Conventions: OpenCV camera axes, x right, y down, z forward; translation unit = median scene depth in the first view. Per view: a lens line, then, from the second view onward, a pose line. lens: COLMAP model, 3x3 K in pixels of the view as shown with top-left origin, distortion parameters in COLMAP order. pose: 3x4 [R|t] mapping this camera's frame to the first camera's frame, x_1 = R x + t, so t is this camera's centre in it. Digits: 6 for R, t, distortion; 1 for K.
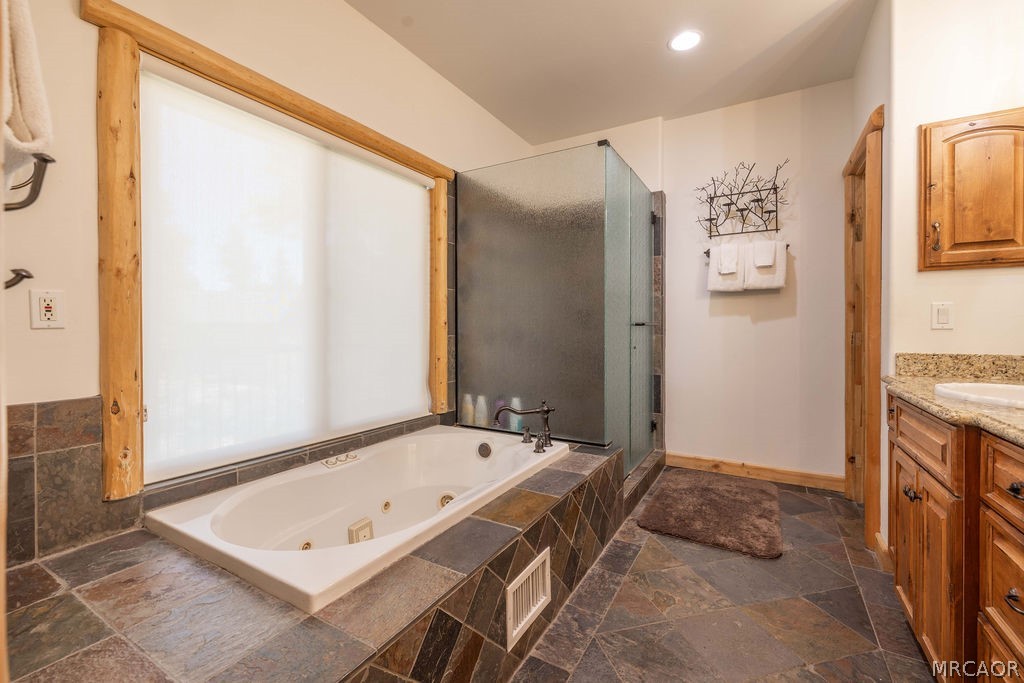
lens RADIAL K [[428.0, 0, 513.8], [0, 428.0, 331.1], [0, 0, 1]] dist [0.001201, 0.000223]
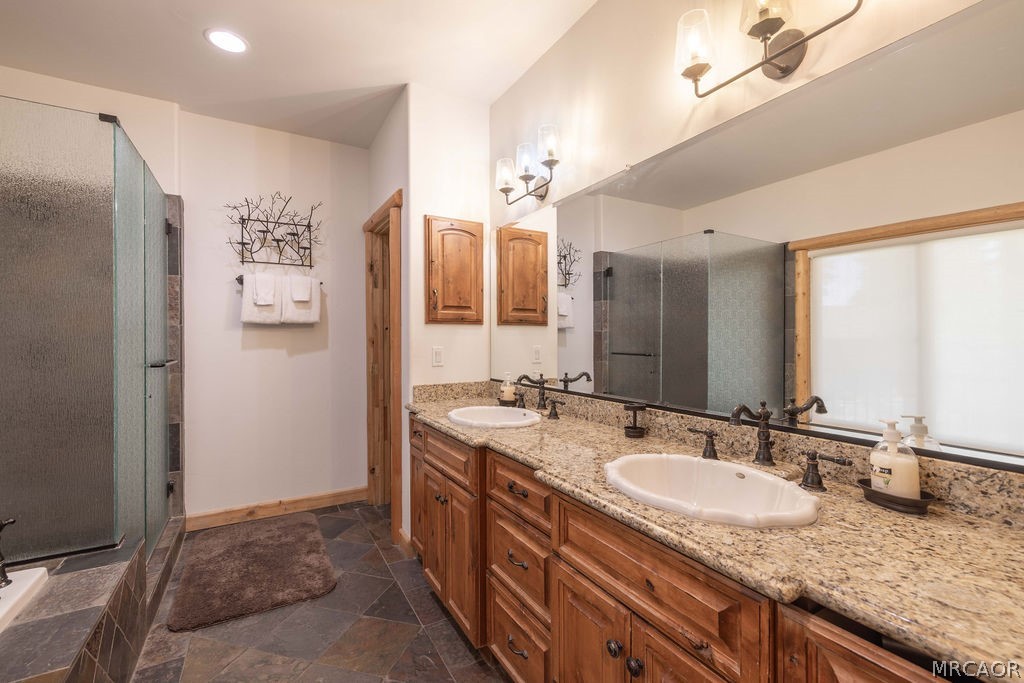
lens RADIAL K [[441.5, 0, 506.6], [0, 441.5, 340.7], [0, 0, 1]] dist [0.001684, 0.000129]
pose [[0.506807, -0.004379, 0.862049, -0.078205], [0.013122, 0.999910, -0.002635, -0.053707], [-0.861960, 0.012647, 0.506819, 0.058212]]
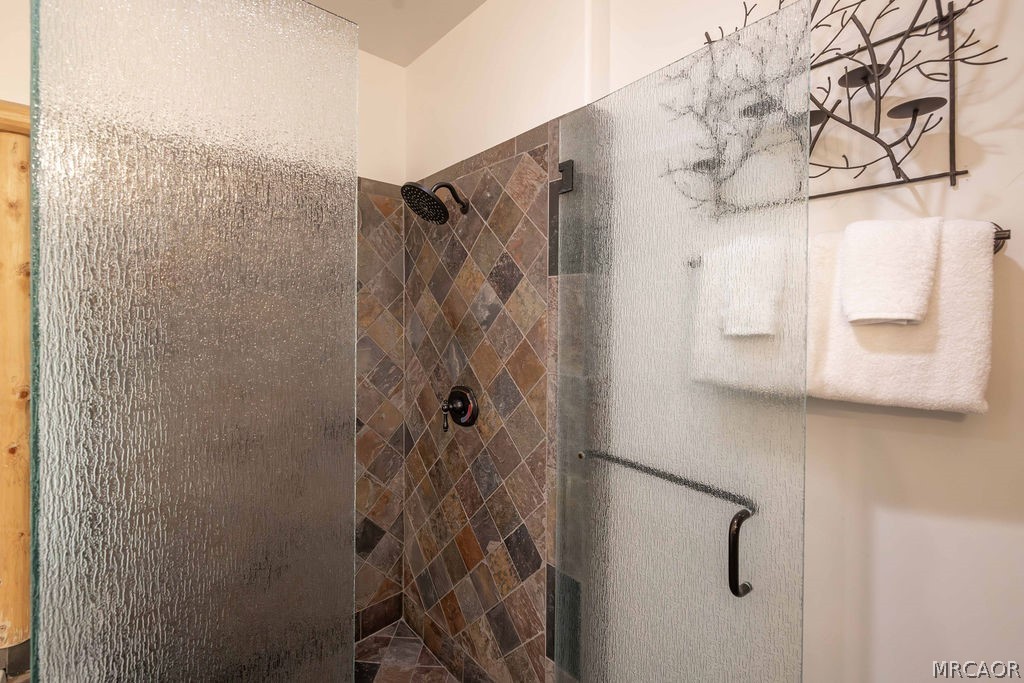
lens RADIAL K [[428.0, 0, 509.1], [0, 428.0, 322.1], [0, 0, 1]] dist [0.001201, 0.000223]
pose [[0.948728, 0.010915, -0.315905, 0.502207], [-0.010096, 0.999940, 0.004229, -0.165470], [0.315932, -0.000822, 0.948781, 0.758888]]
